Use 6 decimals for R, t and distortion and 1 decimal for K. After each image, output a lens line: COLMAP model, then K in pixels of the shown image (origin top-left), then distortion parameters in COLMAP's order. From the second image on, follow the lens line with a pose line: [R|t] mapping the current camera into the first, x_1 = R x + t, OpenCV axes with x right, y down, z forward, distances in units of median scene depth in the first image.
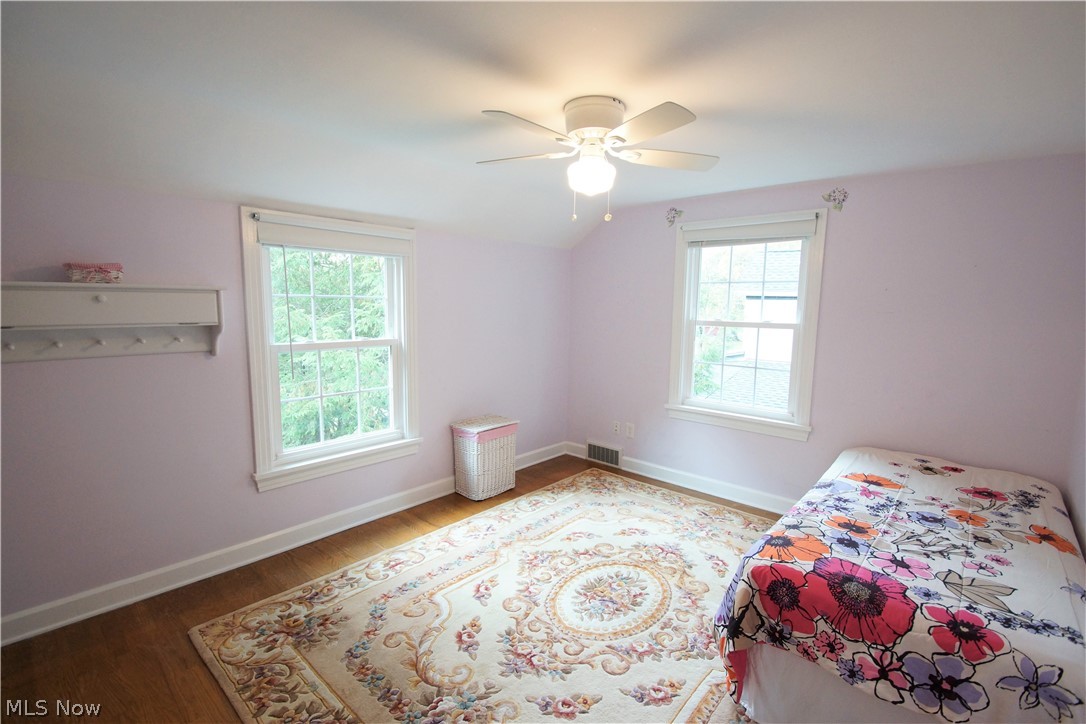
lens RADIAL K [[498.1, 0, 552.5], [0, 498.1, 362.9], [0, 0, 1]] dist [0.017042, -0.018054]
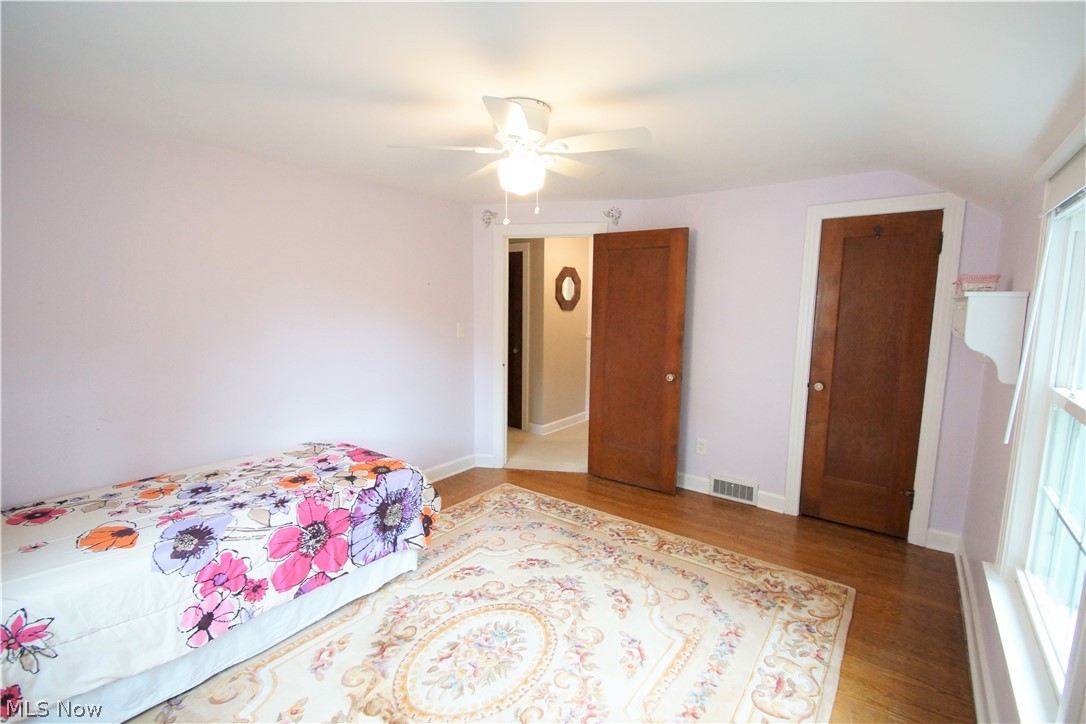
lens RADIAL K [[498.1, 0, 552.5], [0, 498.1, 362.9], [0, 0, 1]] dist [0.017042, -0.018054]
pose [[-0.996965, -0.018136, -0.075709, 0.075808], [-0.035971, 0.969763, 0.241382, -0.228967], [0.069042, 0.243373, -0.967472, 1.894269]]
